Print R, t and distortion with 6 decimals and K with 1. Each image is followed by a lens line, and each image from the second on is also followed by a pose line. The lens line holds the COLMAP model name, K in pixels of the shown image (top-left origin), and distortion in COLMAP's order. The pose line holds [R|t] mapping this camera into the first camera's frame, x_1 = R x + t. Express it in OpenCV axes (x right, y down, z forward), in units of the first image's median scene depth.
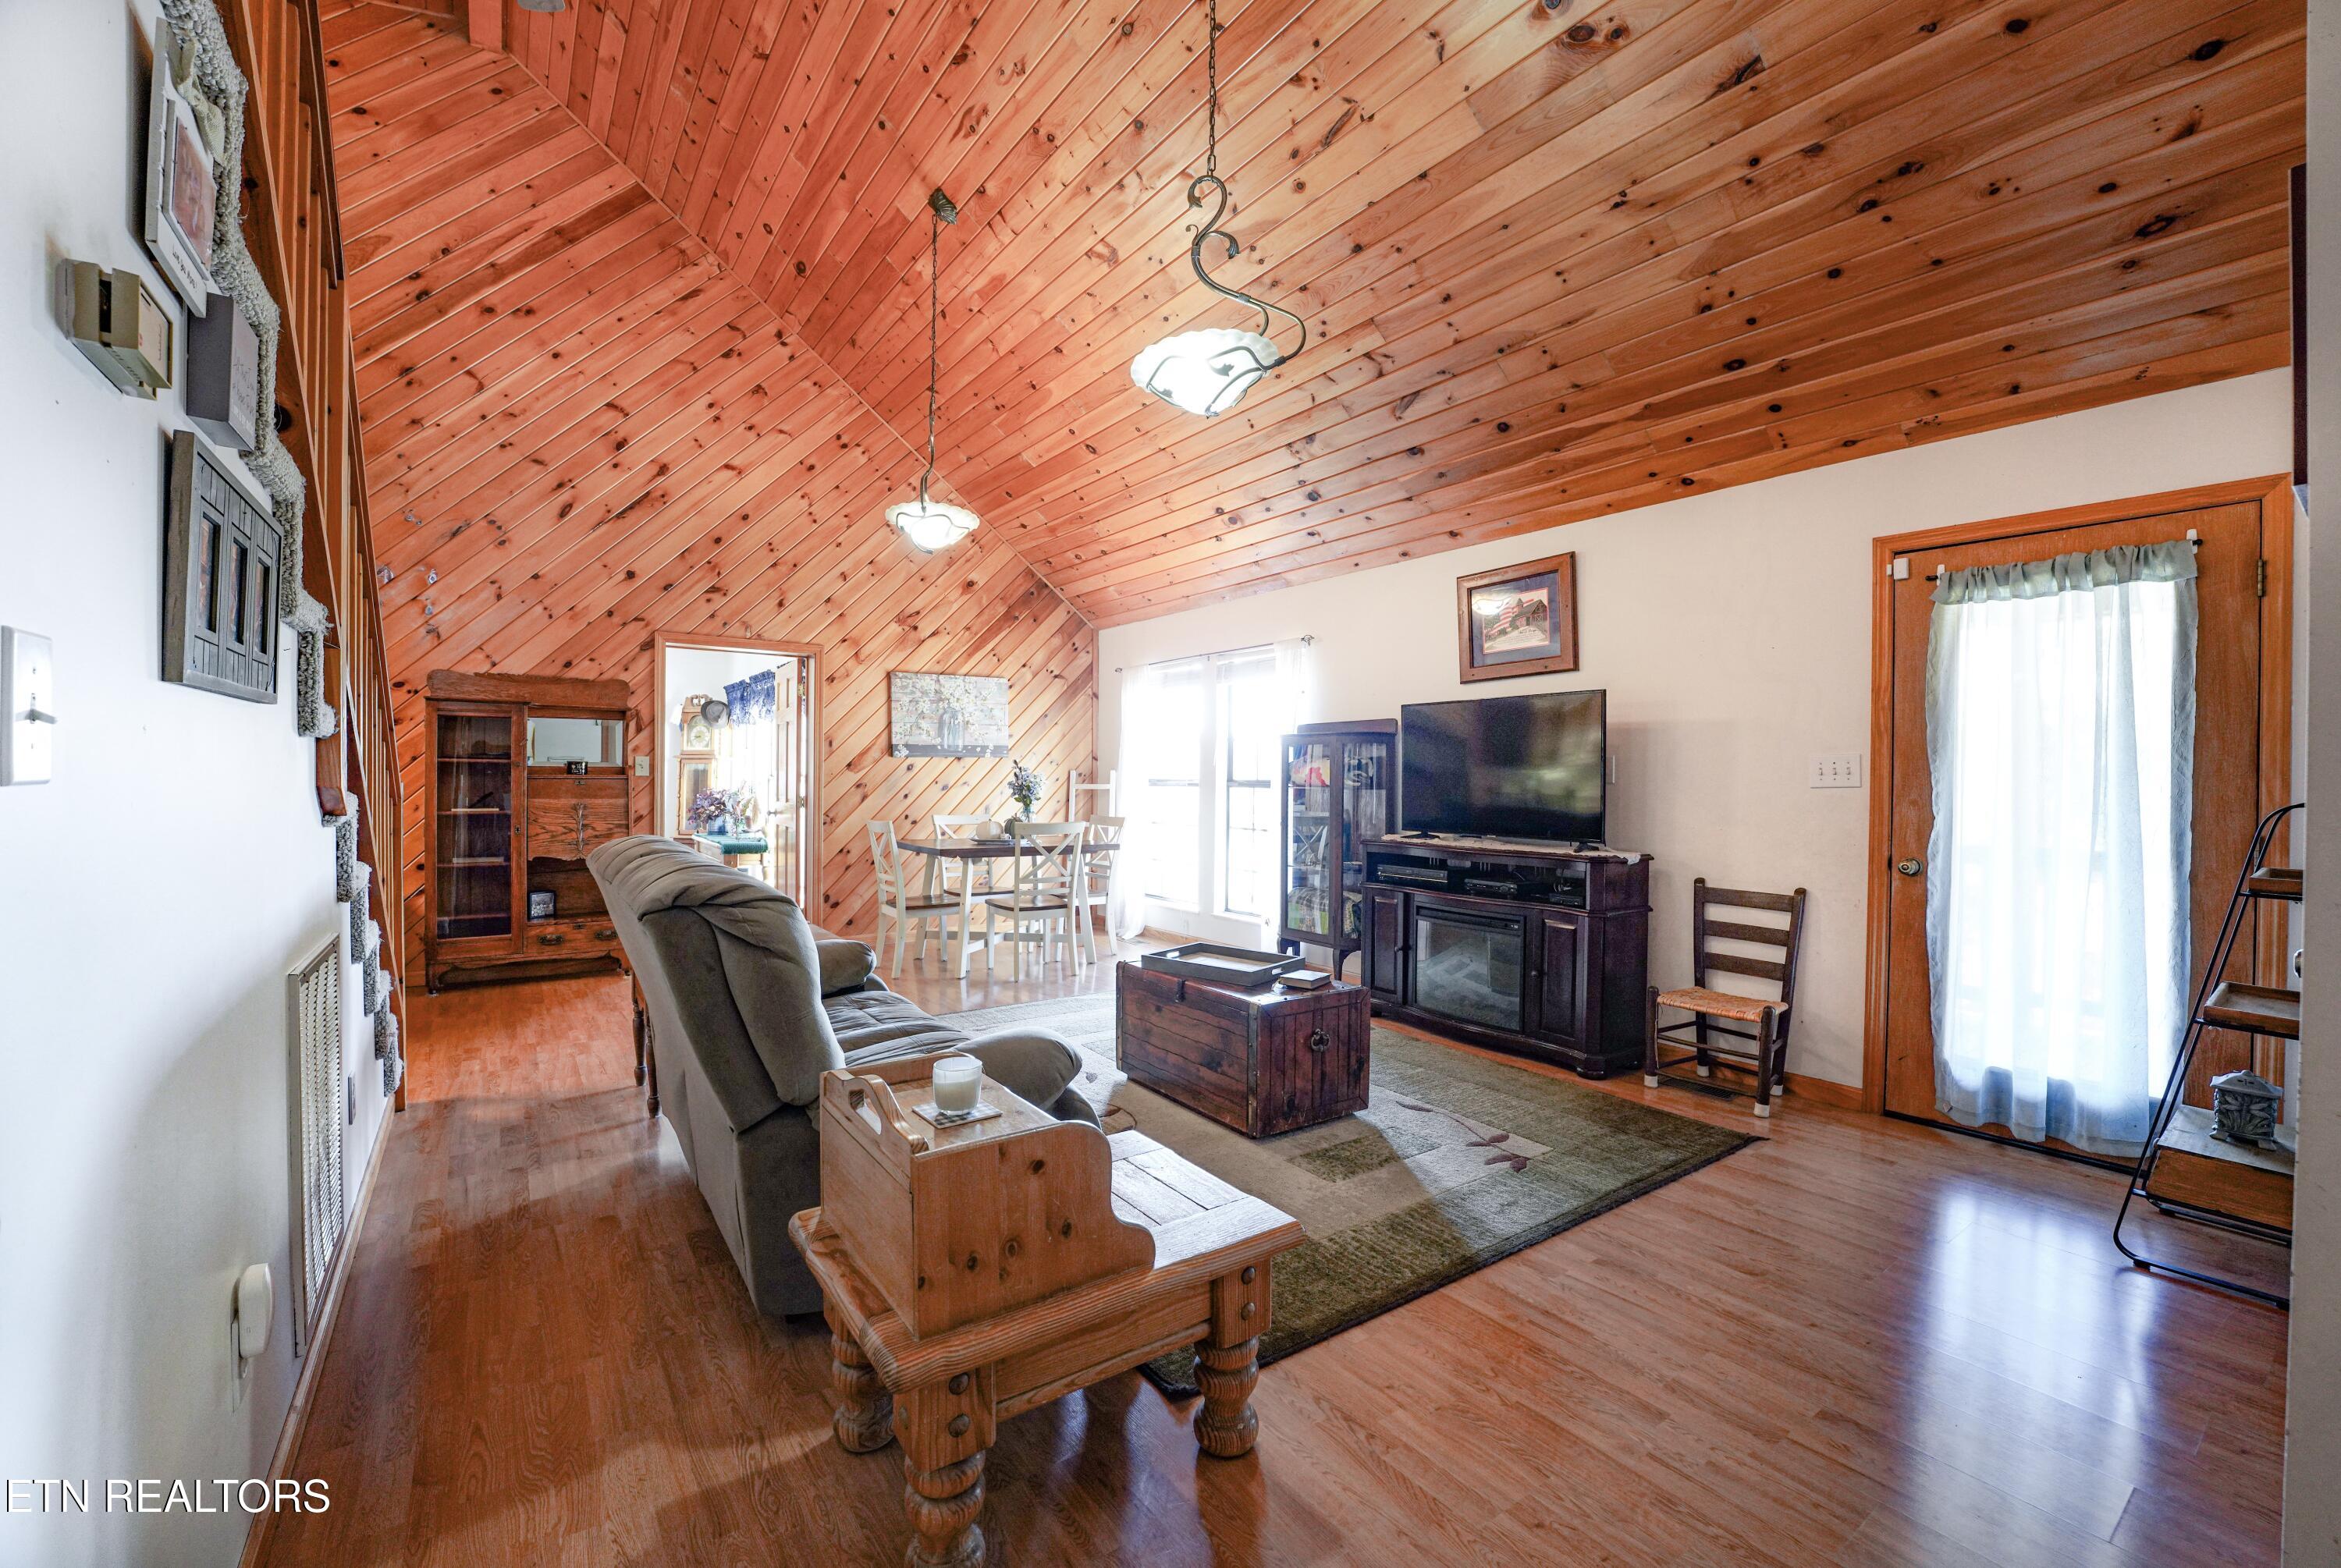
lens RADIAL K [[963.0, 0, 1177.3], [0, 963.0, 785.0], [0, 0, 1]] dist [-0.013234, 0.000043]
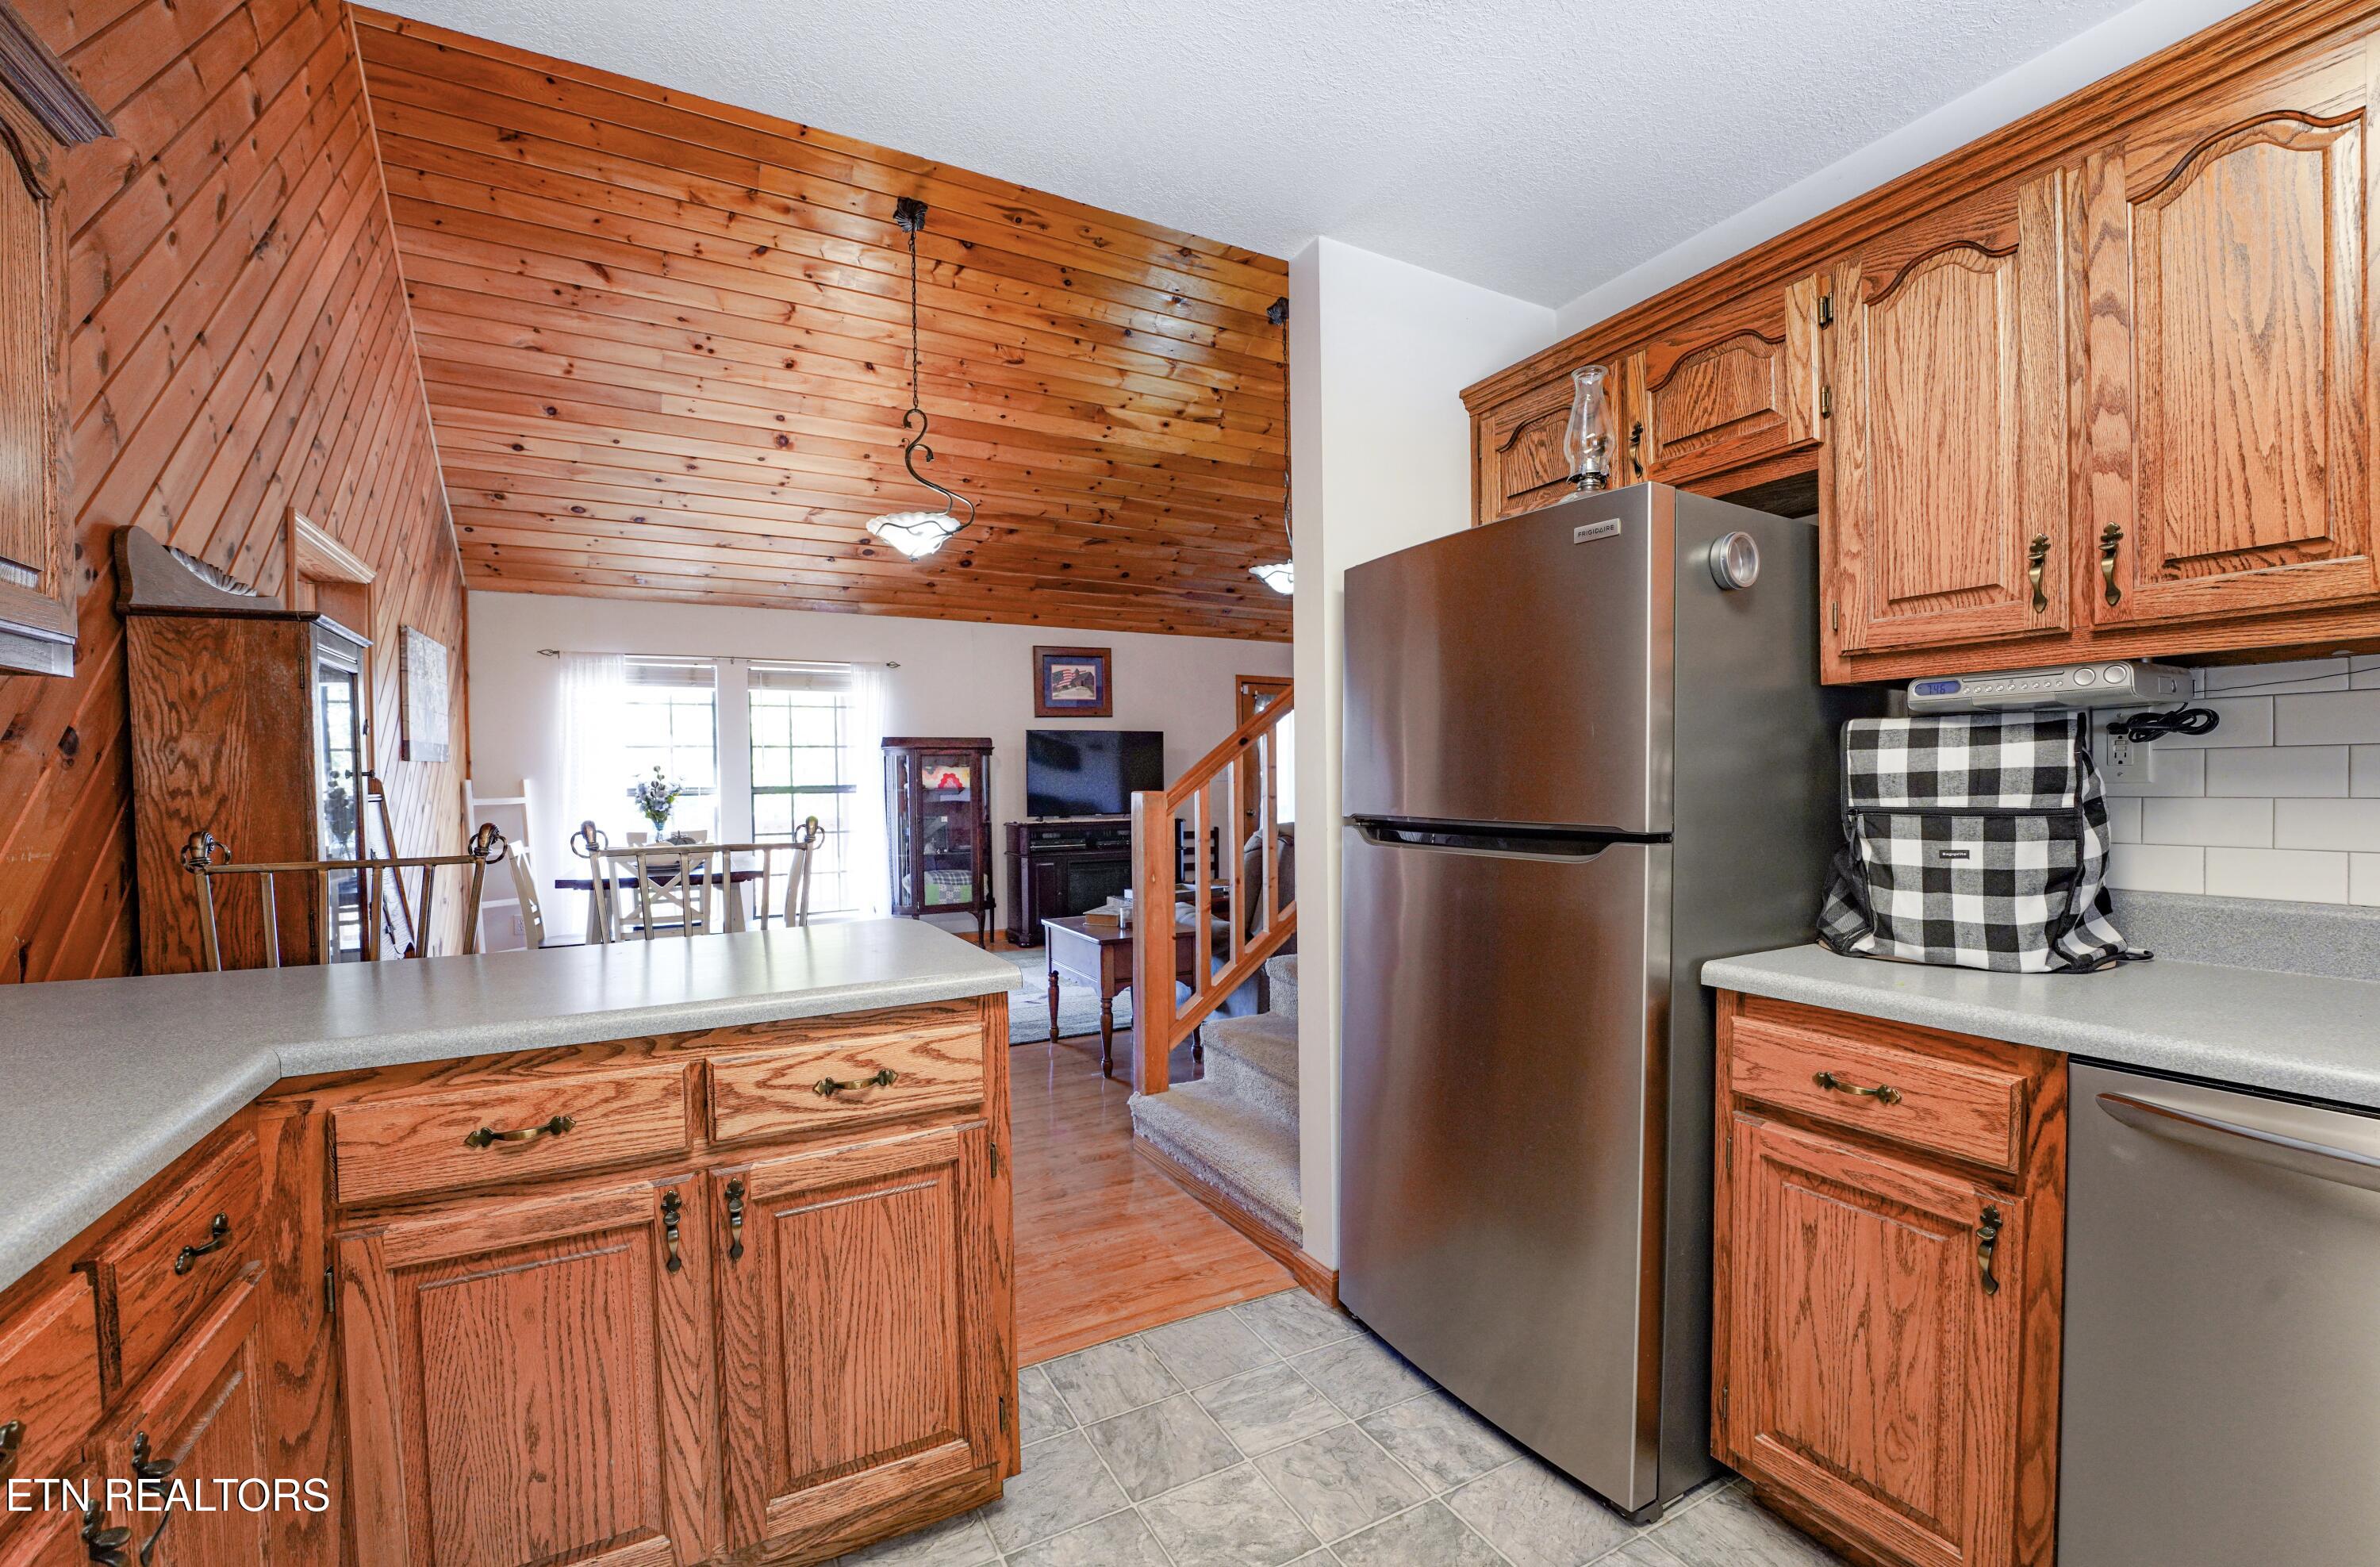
lens RADIAL K [[960.3, 0, 1190.2], [0, 960.3, 788.5], [0, 0, 1]] dist [-0.000205, -0.000034]
pose [[0.140026, -0.016994, 0.990002, -1.065797], [0.023685, 0.999624, 0.013809, -0.008546], [-0.989865, 0.021514, 0.140376, 0.510595]]
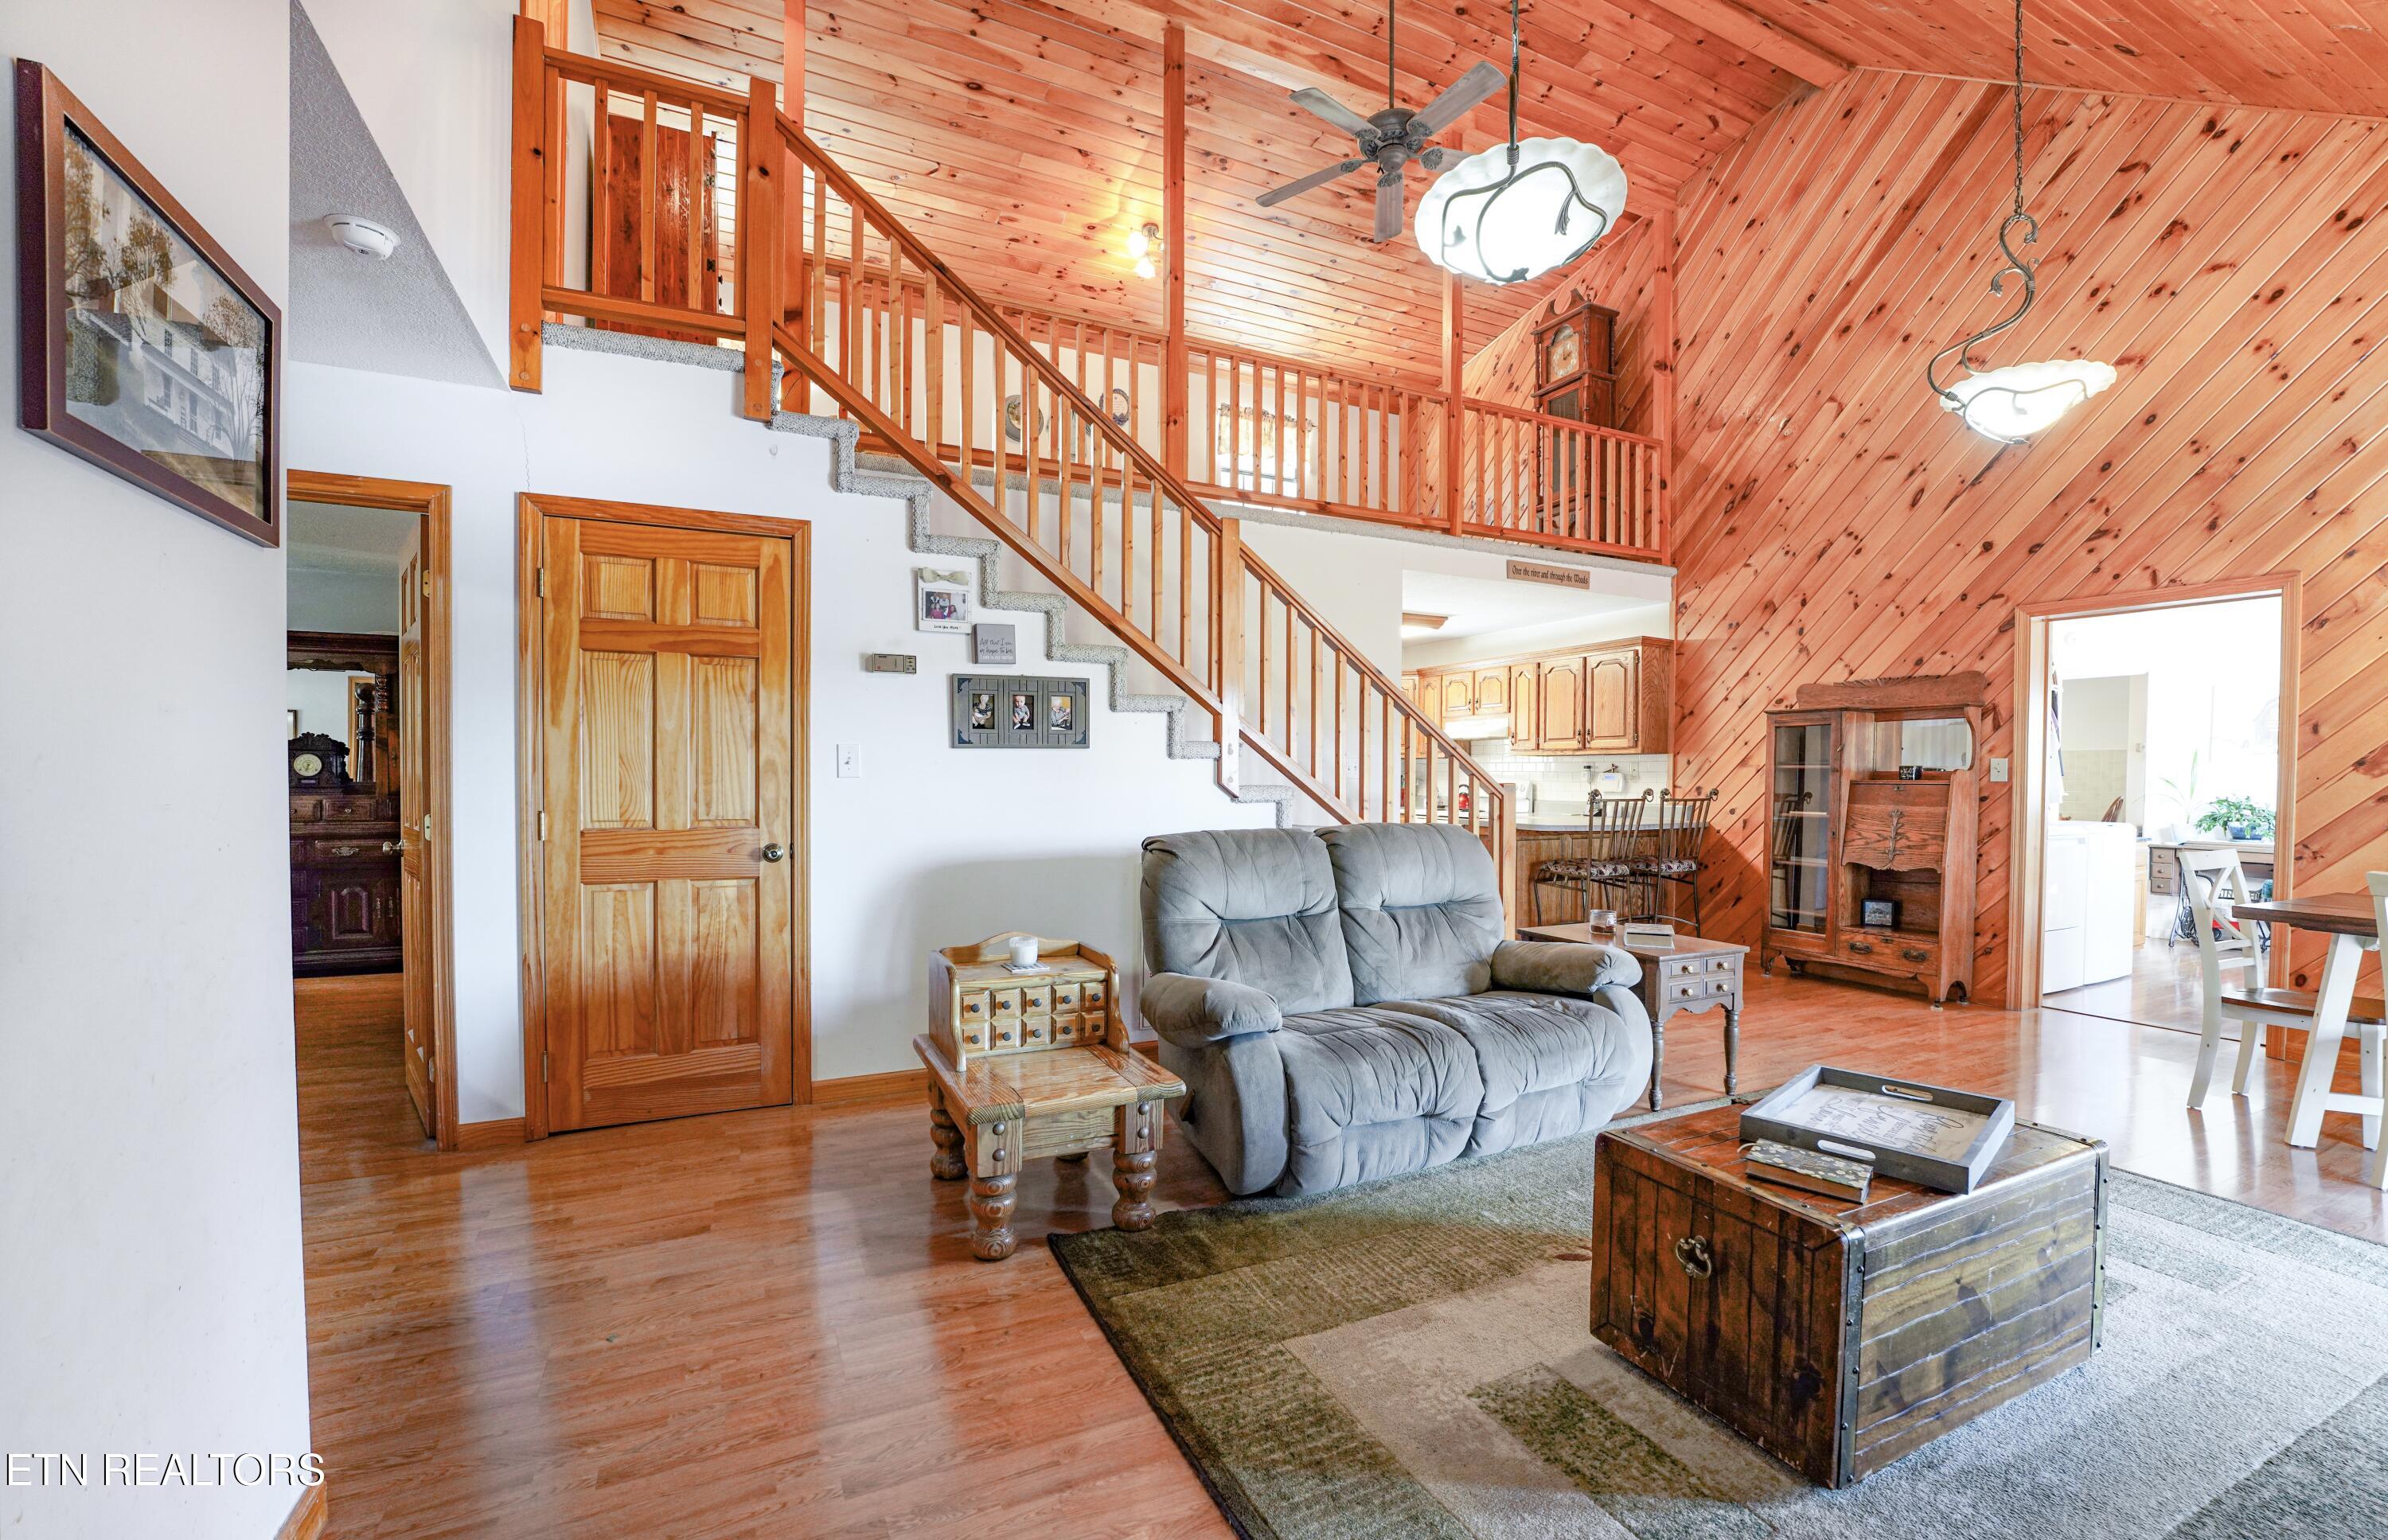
lens RADIAL K [[987.7, 0, 1187.2], [0, 987.7, 787.8], [0, 0, 1]] dist [-0.003139, -0.000141]
pose [[-0.179482, 0.005978, -0.983743, 0.455207], [-0.017172, 0.999810, 0.009208, -0.000034], [0.983611, 0.018546, -0.179345, 0.494018]]
